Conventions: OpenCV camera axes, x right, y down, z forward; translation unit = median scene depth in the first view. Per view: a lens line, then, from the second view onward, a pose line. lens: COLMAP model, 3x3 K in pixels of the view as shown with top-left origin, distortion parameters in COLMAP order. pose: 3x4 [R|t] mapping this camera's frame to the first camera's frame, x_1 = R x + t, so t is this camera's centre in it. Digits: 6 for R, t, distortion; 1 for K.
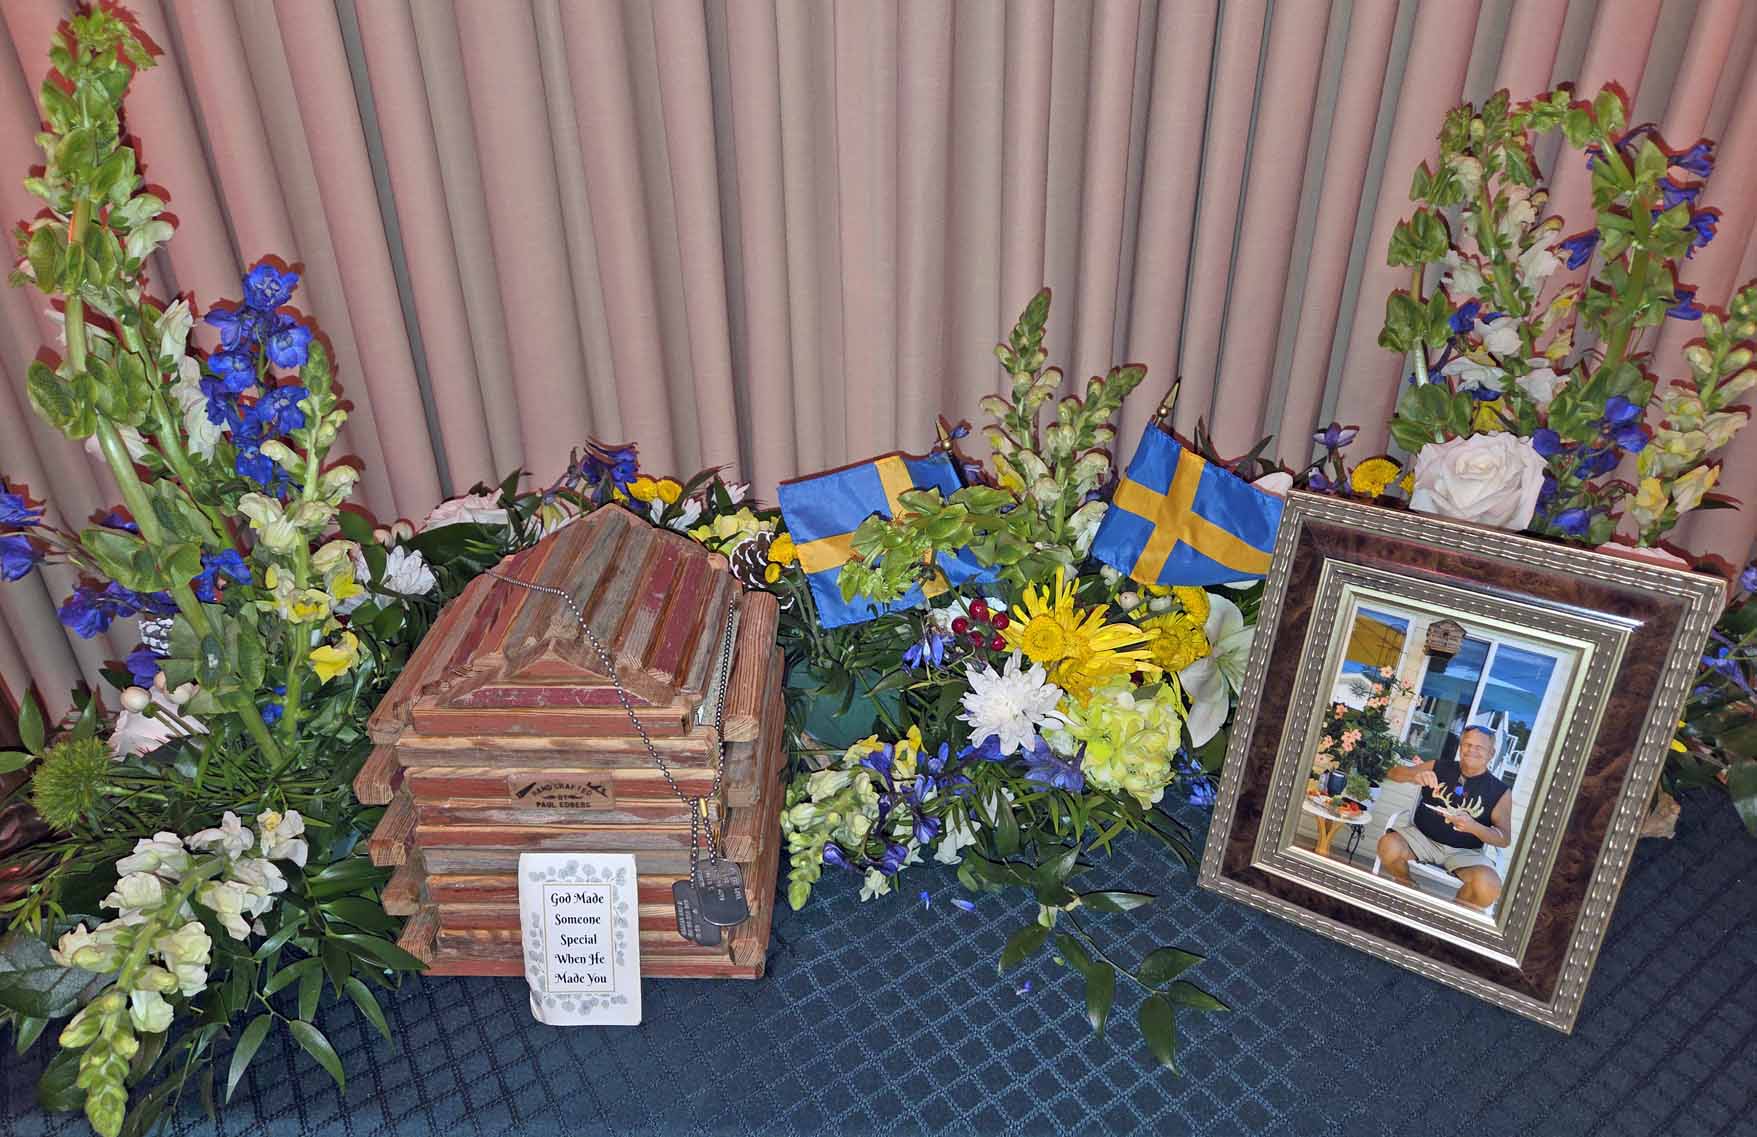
lens RADIAL K [[1176.7, 0, 866.5], [0, 1176.7, 620.2], [0, 0, 1]] dist [0.073070, -0.085830]
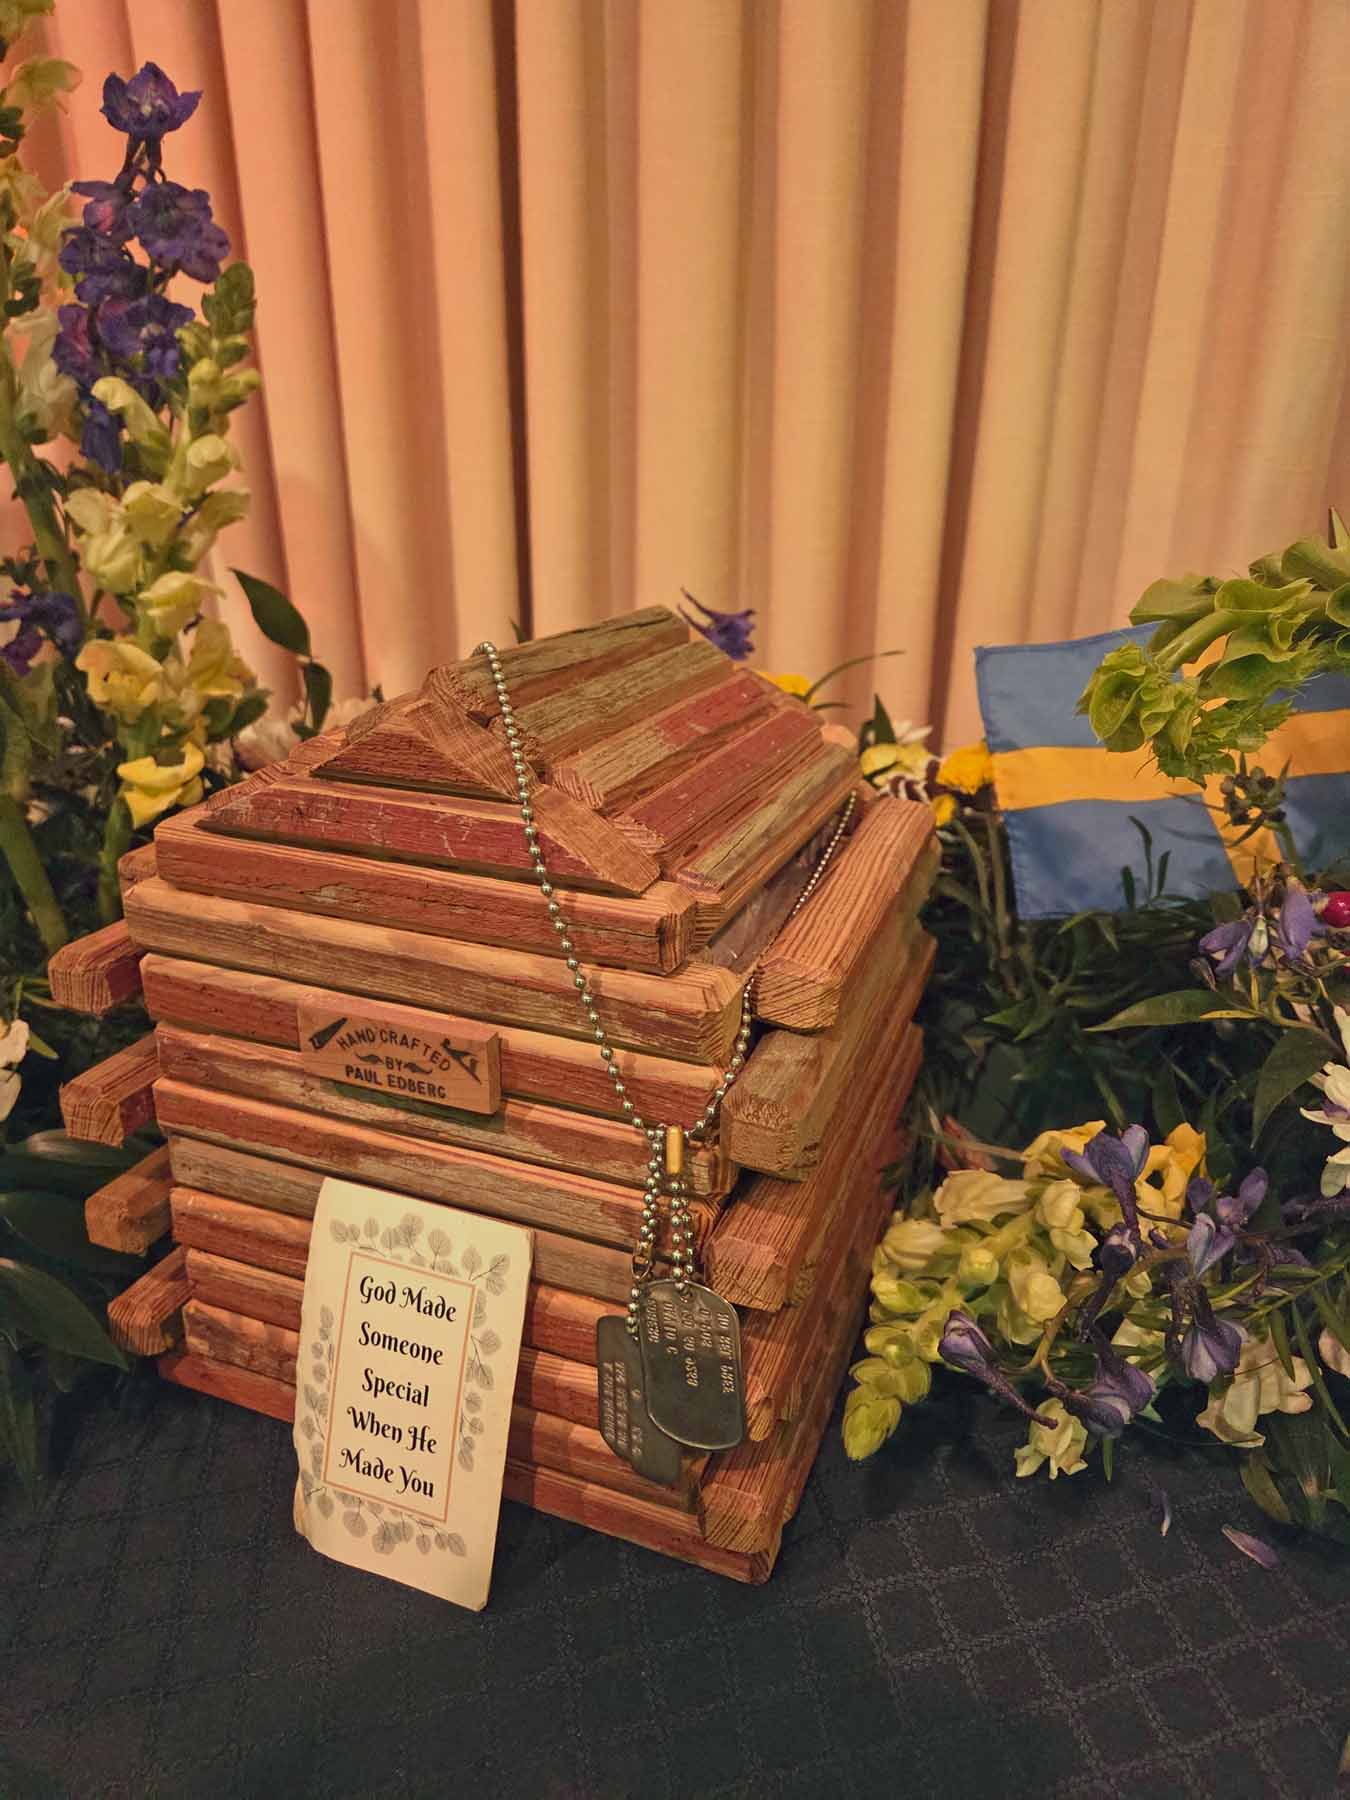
lens RADIAL K [[1216.6, 0, 682.2], [0, 1216.6, 921.3], [0, 0, 1]] dist [0.060729, -0.074084]
pose [[0.939511, 0.151785, -0.307051, -0.012370], [-0.190625, 0.976499, -0.100559, 0.113289], [0.284572, 0.153008, 0.946365, 0.533017]]
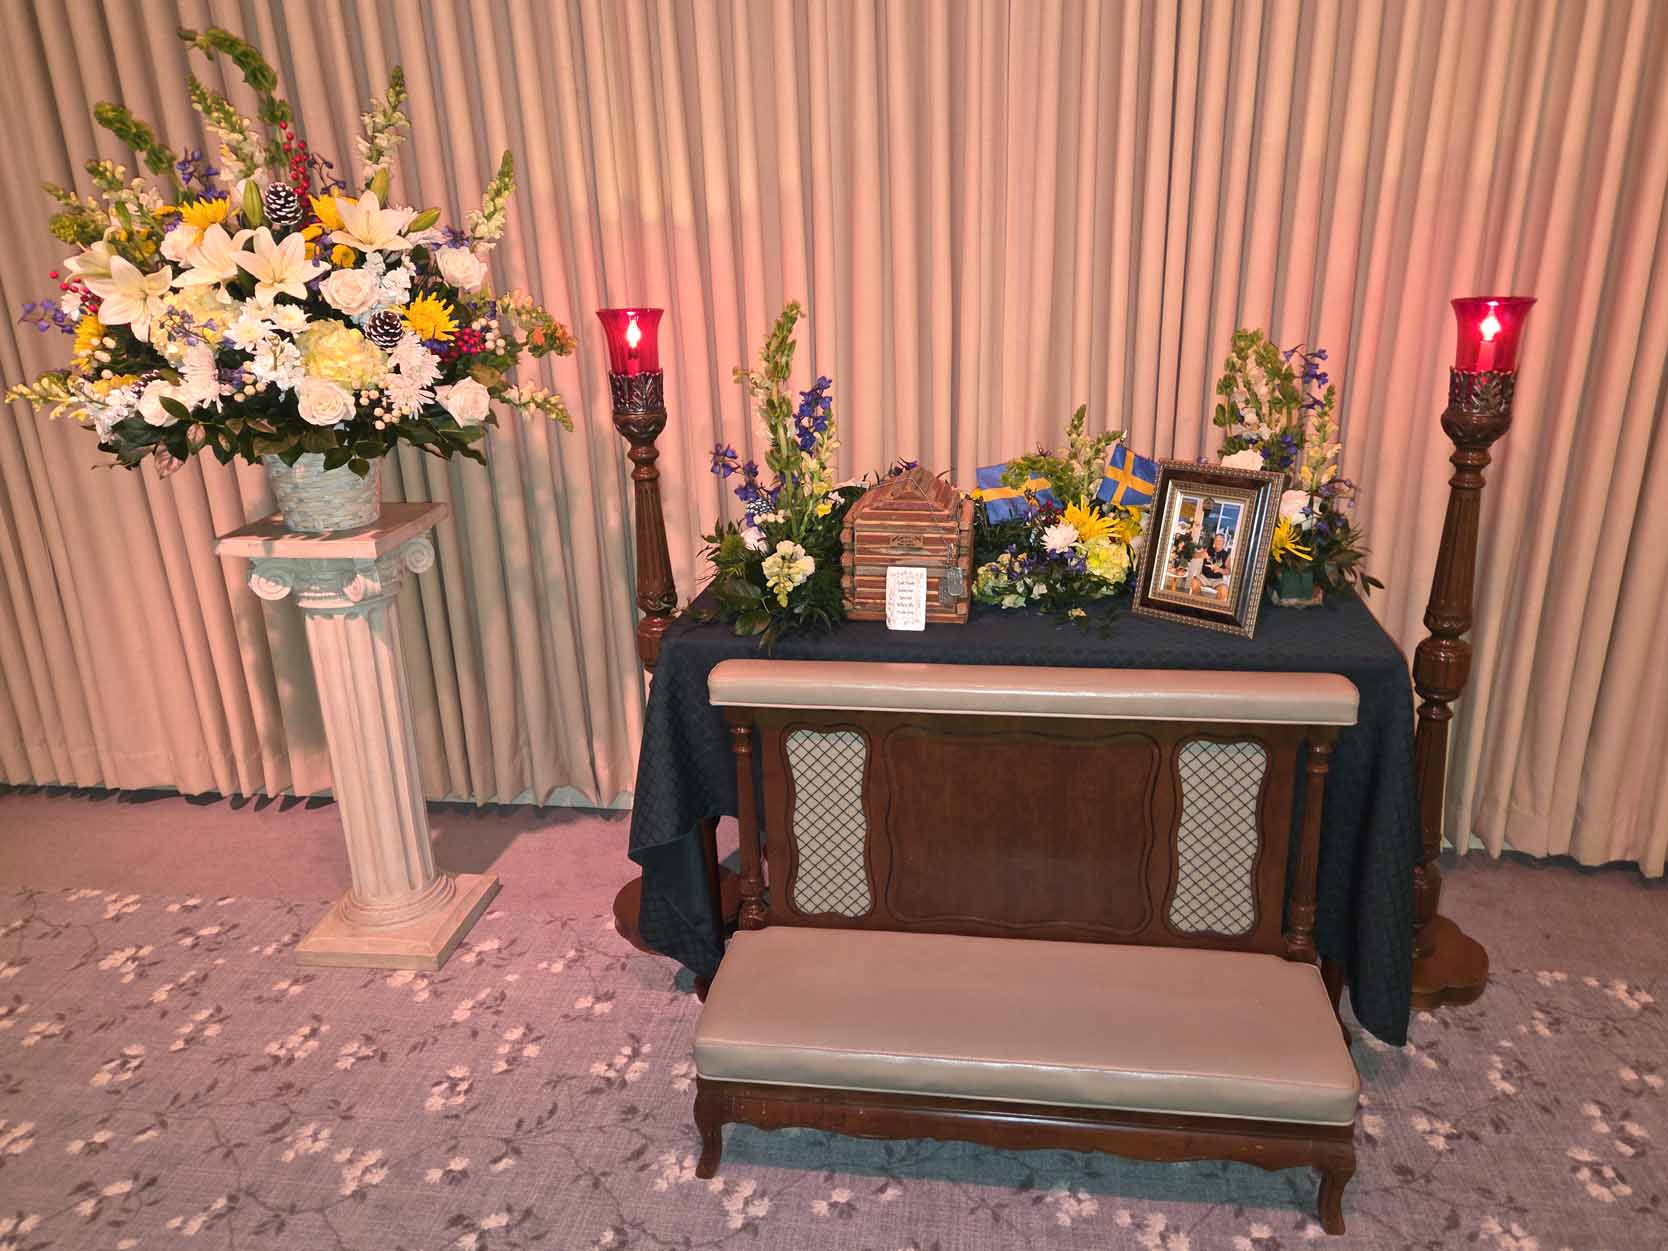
lens RADIAL K [[1127.4, 0, 885.9], [0, 1127.4, 620.1], [0, 0, 1]] dist [0.060729, -0.074084]
pose [[0.993549, 0.037686, -0.106956, 0.008682], [-0.056708, 0.981881, -0.180813, 0.817960], [0.098204, 0.185712, 0.977685, -1.691366]]
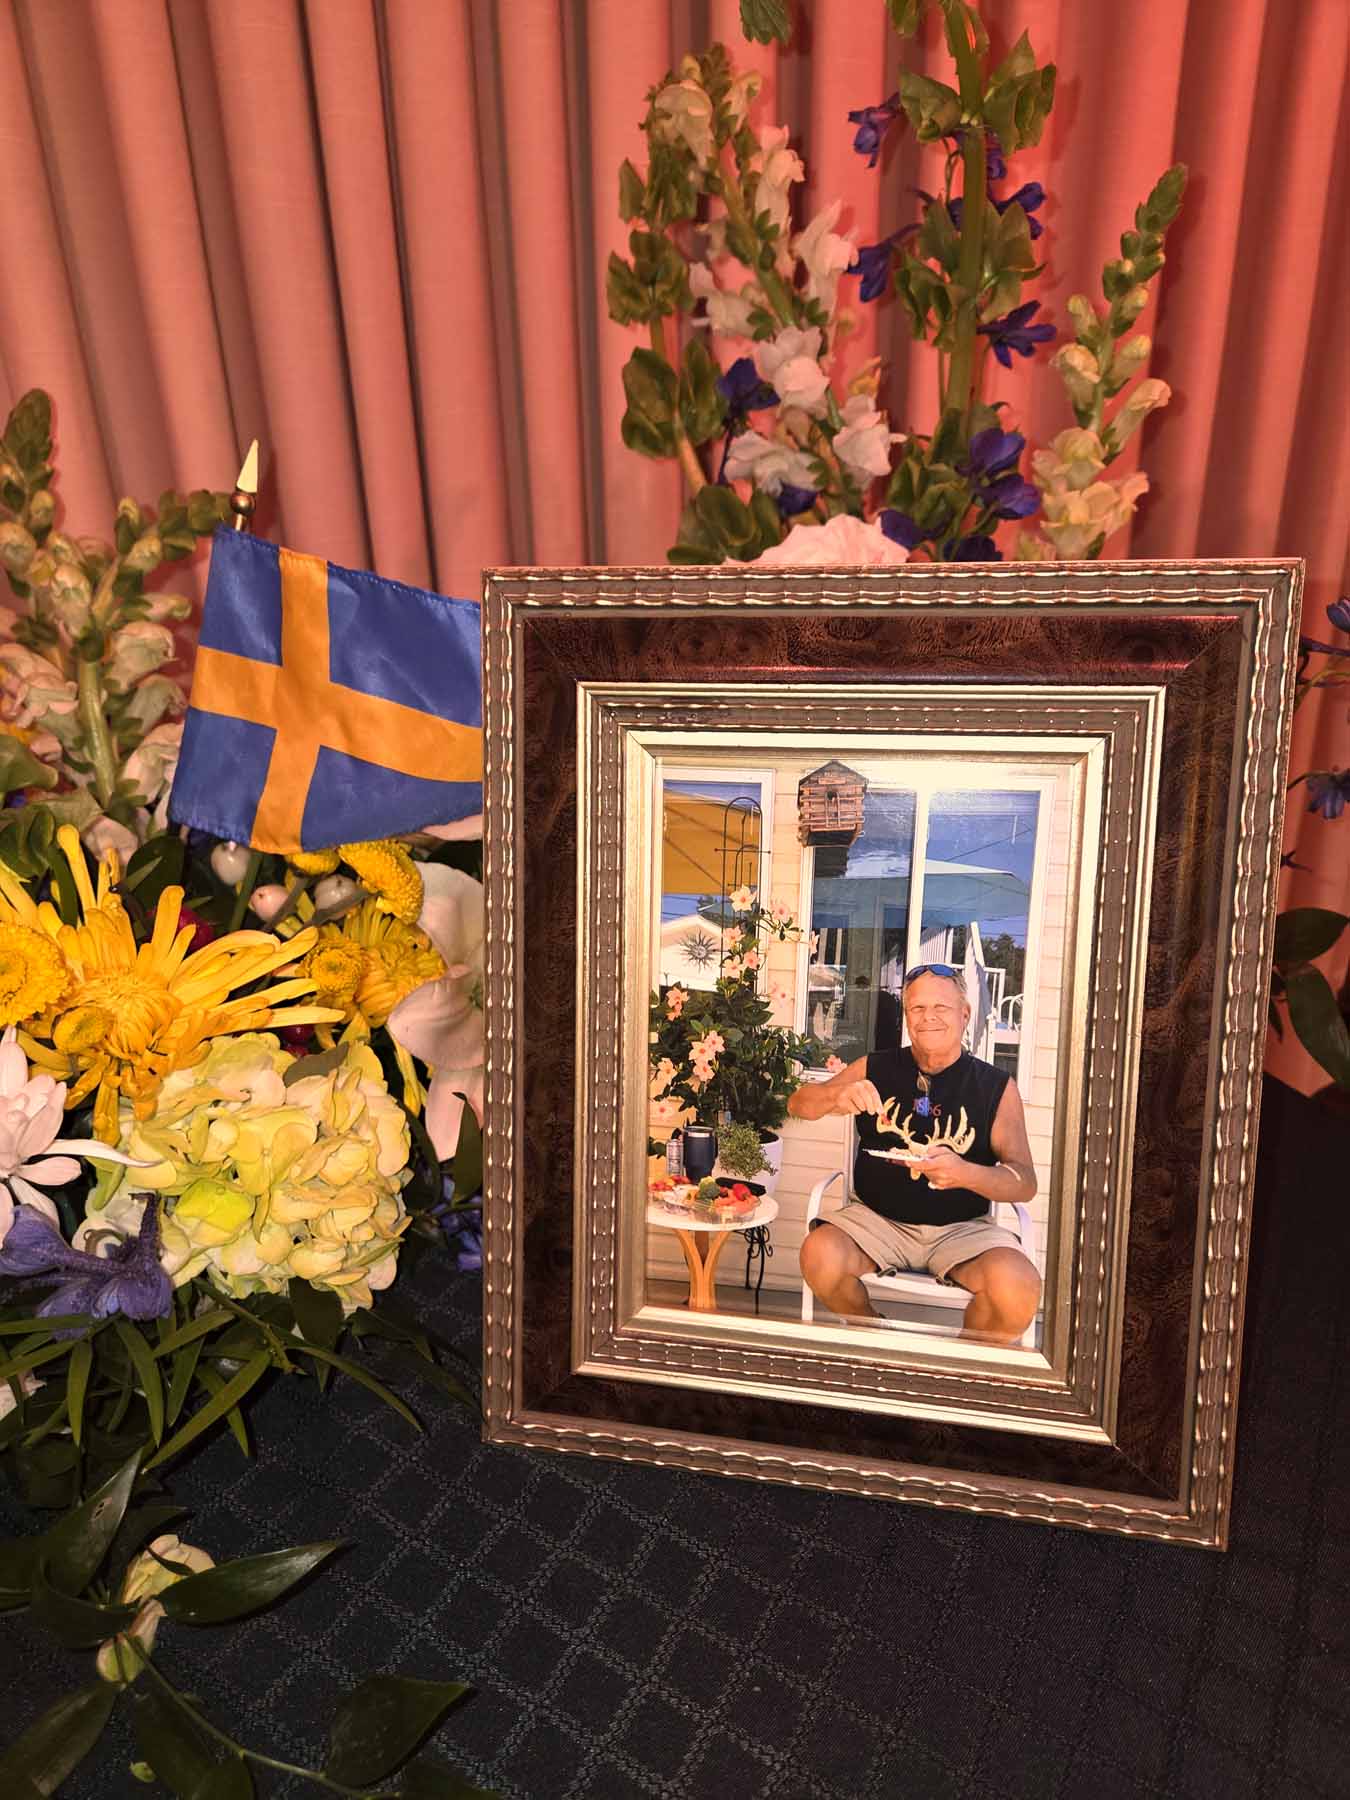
lens RADIAL K [[1216.6, 0, 682.2], [0, 1216.6, 921.3], [0, 0, 1]] dist [0.060729, -0.074084]
pose [[0.918002, -0.151905, 0.366328, 0.231136], [0.202883, 0.973590, -0.104698, 0.100260], [-0.340749, 0.170435, 0.924577, 0.550248]]
